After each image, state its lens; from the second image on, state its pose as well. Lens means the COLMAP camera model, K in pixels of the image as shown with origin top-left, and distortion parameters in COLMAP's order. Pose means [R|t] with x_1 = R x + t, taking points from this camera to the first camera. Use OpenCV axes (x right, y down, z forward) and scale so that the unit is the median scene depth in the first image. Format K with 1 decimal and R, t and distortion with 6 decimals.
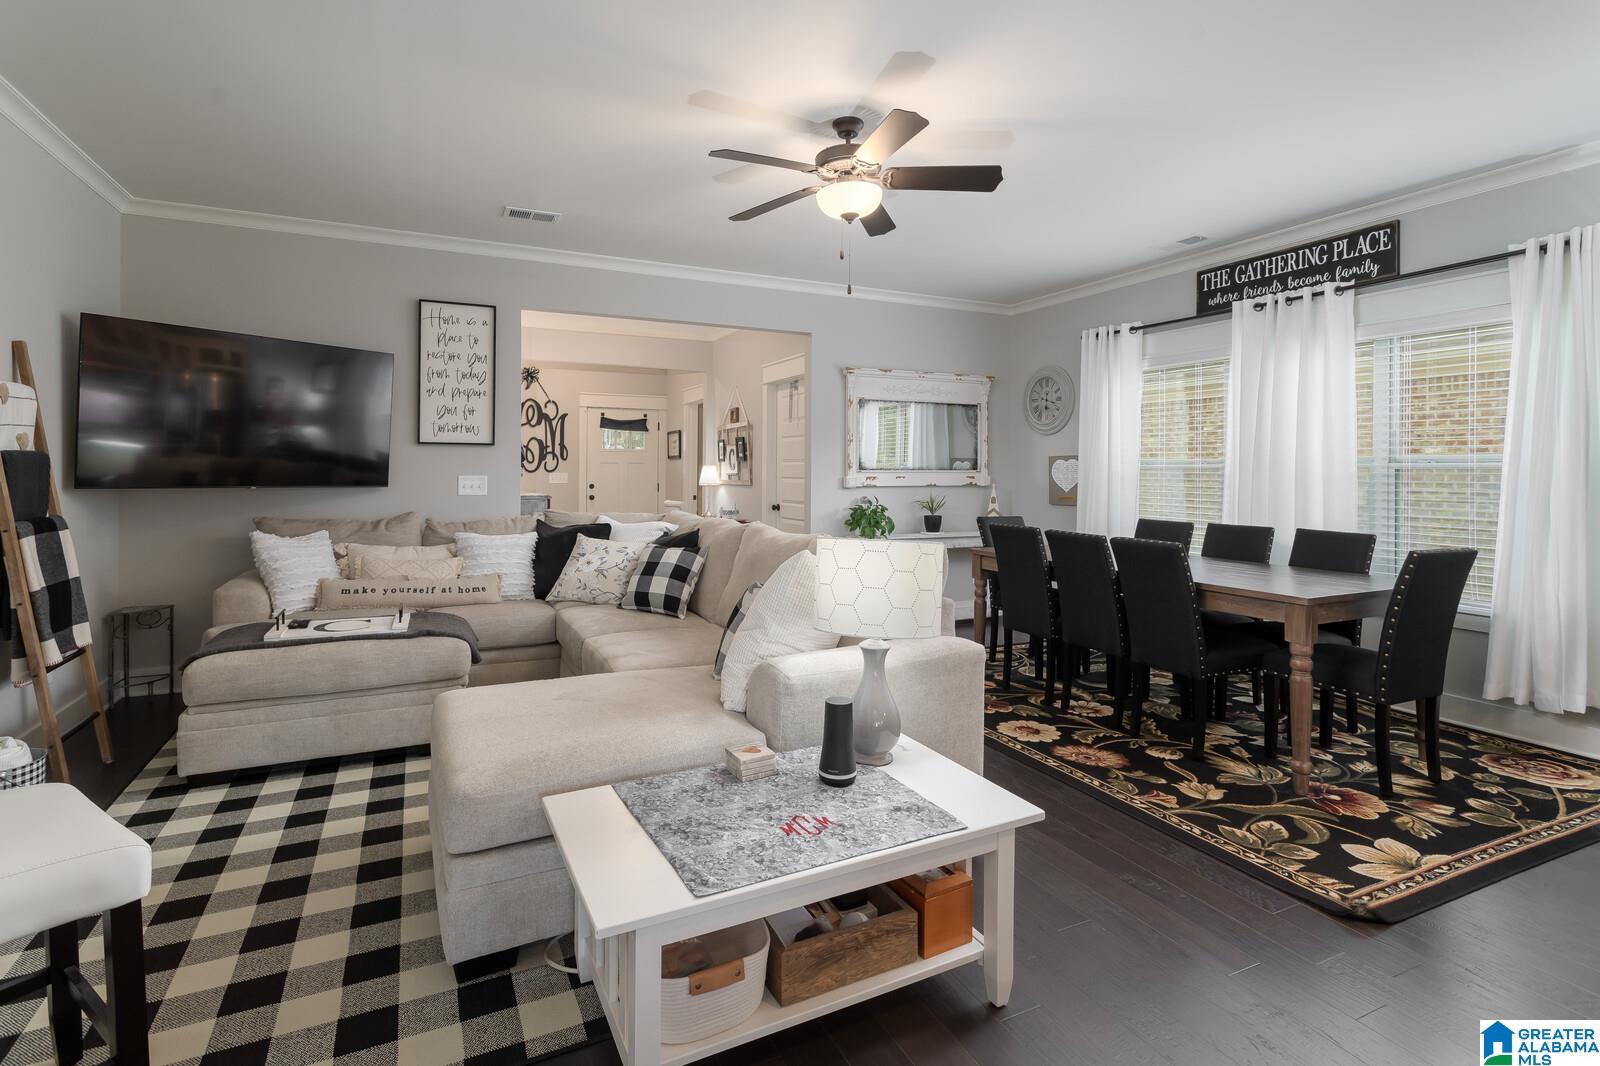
lens RADIAL K [[763.4, 0, 799.5], [0, 763.4, 475.5], [0, 0, 1]] dist [-0.003216, 0.003825]
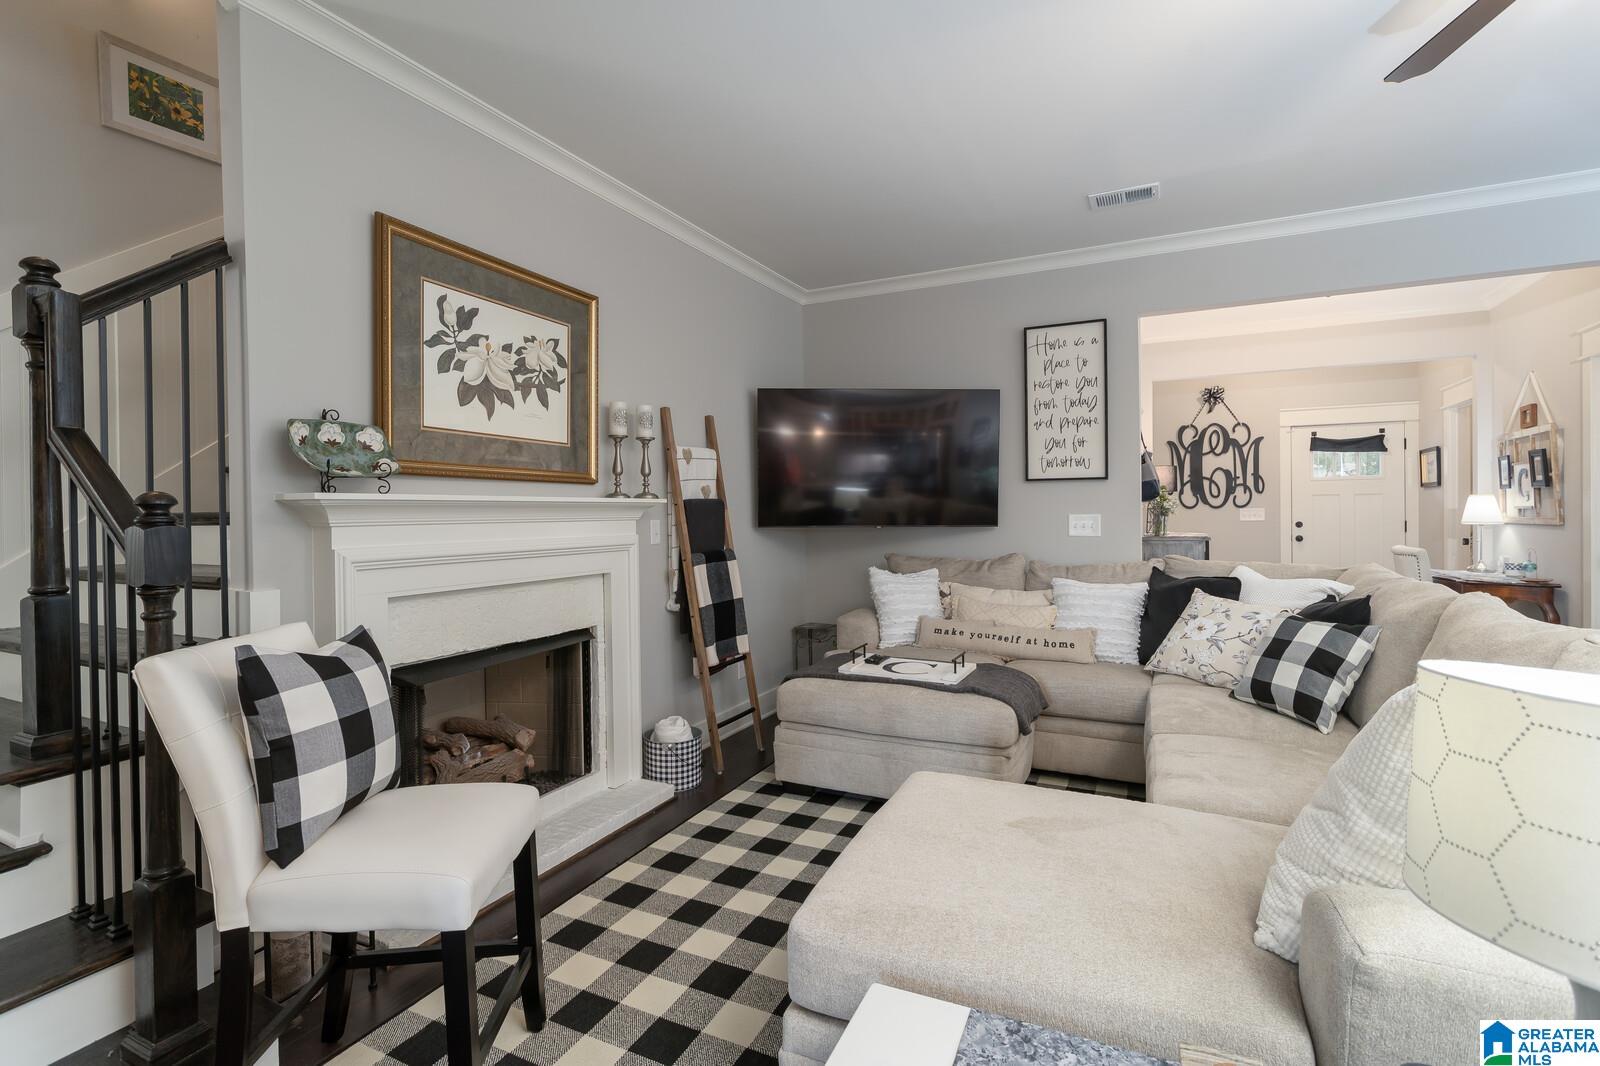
lens RADIAL K [[763.4, 0, 794.8], [0, 763.4, 507.8], [0, 0, 1]] dist [-0.003216, 0.003825]
pose [[0.615067, -0.012311, -0.788379, 0.073575], [0.008621, 0.999923, -0.008889, -0.002597], [0.788427, -0.001329, 0.615126, 0.208154]]
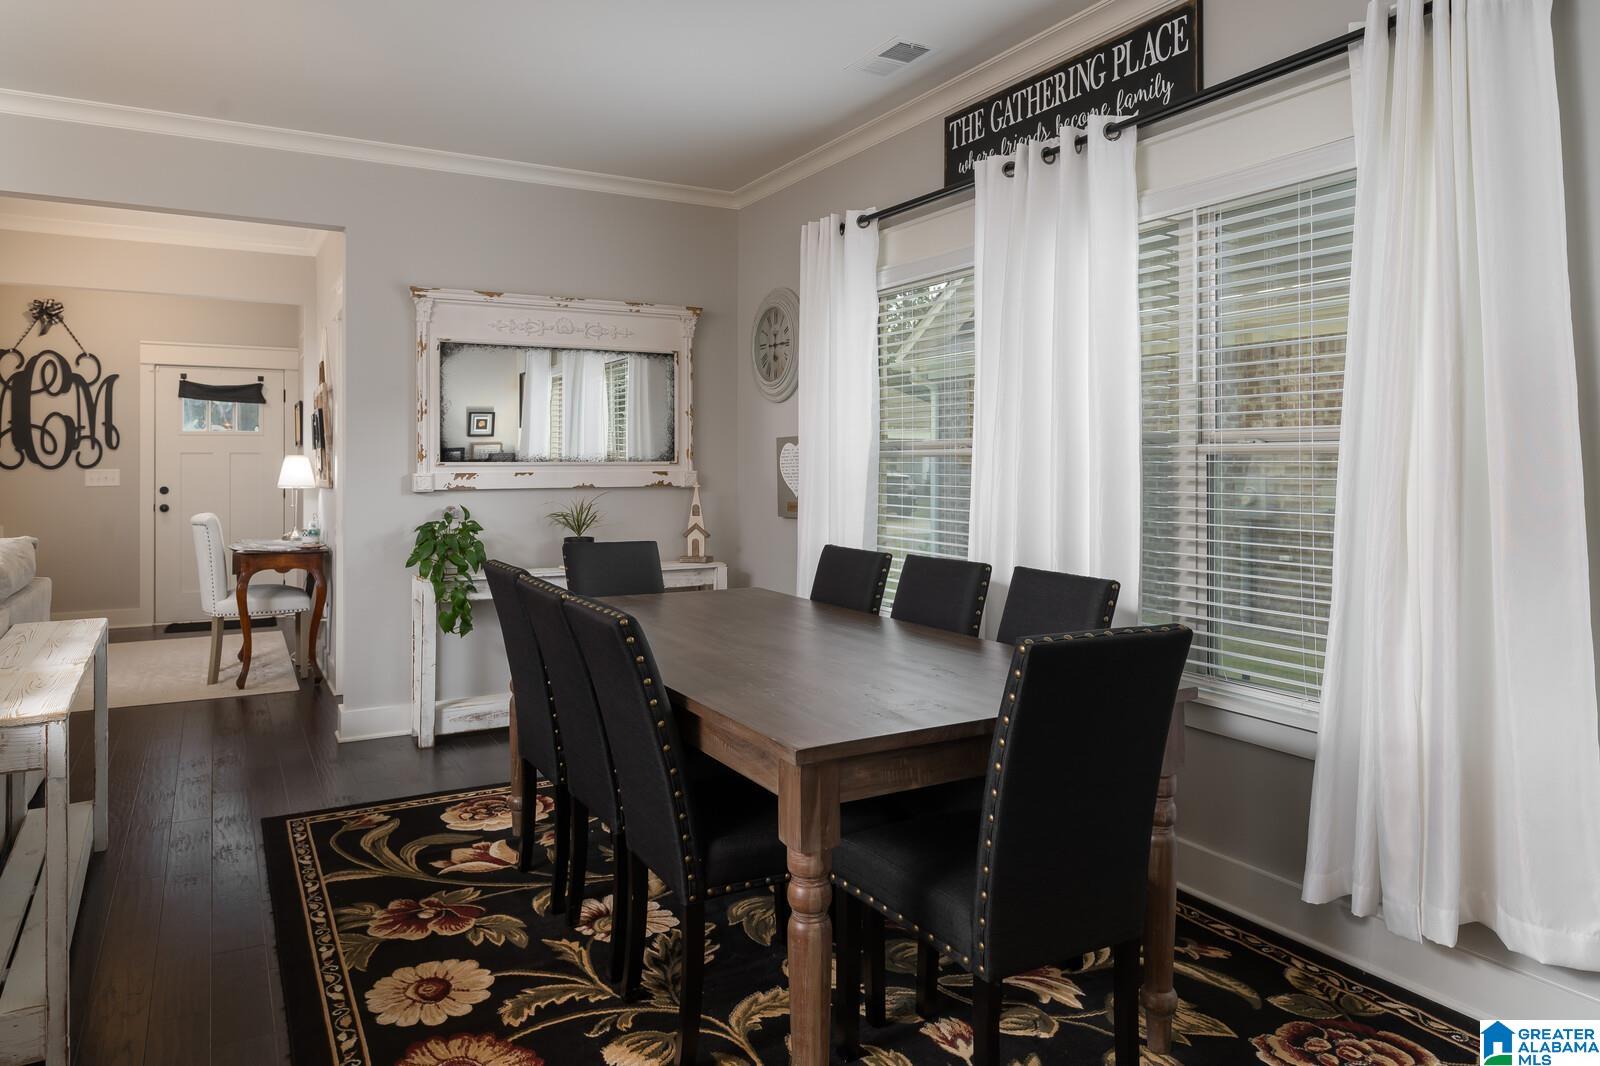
lens RADIAL K [[1021.8, 0, 799.6], [0, 1021.8, 460.8], [0, 0, 1]] dist [-0.008400, -0.003448]
pose [[0.997486, -0.005882, 0.070626, 0.427986], [0.006461, 0.999947, -0.007982, -0.000070], [-0.070575, 0.008418, 0.997471, 0.283736]]
